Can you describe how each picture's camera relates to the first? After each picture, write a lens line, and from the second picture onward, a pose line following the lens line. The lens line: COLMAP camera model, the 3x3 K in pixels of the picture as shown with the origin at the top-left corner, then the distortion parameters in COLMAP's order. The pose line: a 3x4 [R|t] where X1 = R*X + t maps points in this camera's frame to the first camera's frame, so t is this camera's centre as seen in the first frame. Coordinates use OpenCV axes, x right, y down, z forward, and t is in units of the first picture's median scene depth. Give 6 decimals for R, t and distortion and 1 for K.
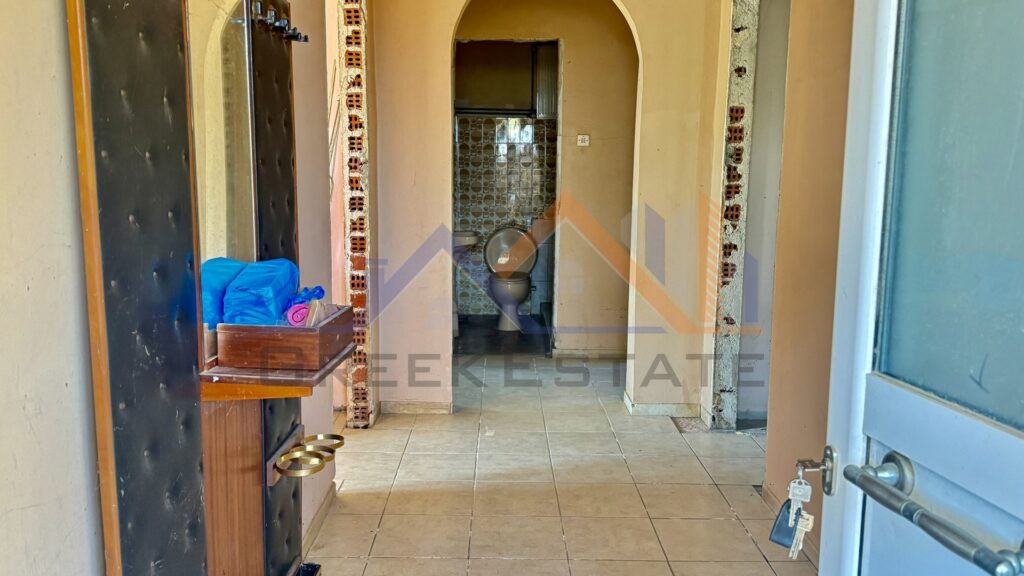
lens RADIAL K [[840.0, 0, 520.5], [0, 840.0, 292.4], [0, 0, 1]] dist [0.197047, -0.365640]
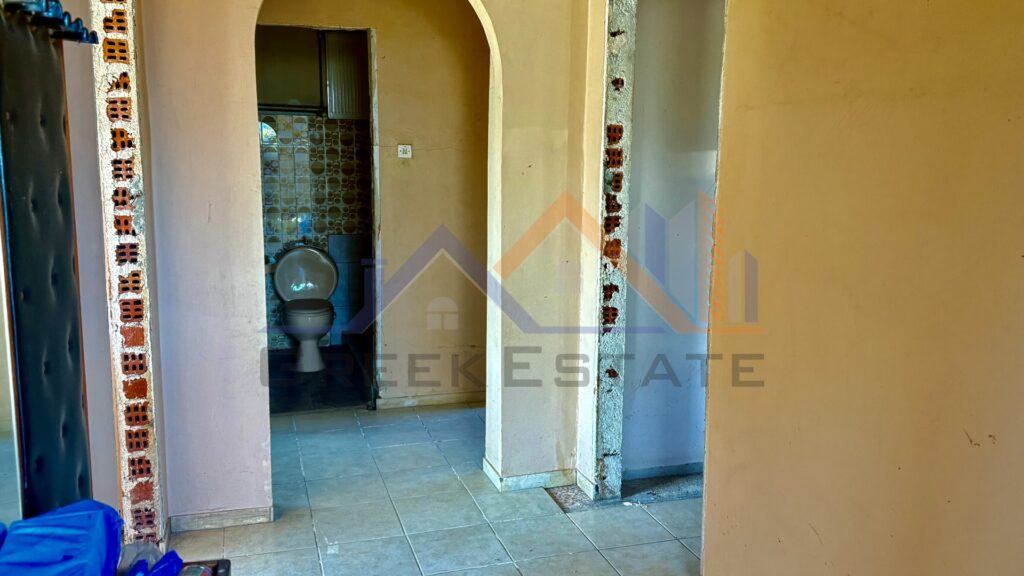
lens RADIAL K [[840.0, 0, 520.5], [0, 840.0, 292.4], [0, 0, 1]] dist [0.197047, -0.365640]
pose [[0.957988, -0.044895, 0.283271, -0.082666], [0.040162, 0.998940, 0.022497, -0.073617], [-0.283981, -0.010175, 0.958776, 0.215668]]
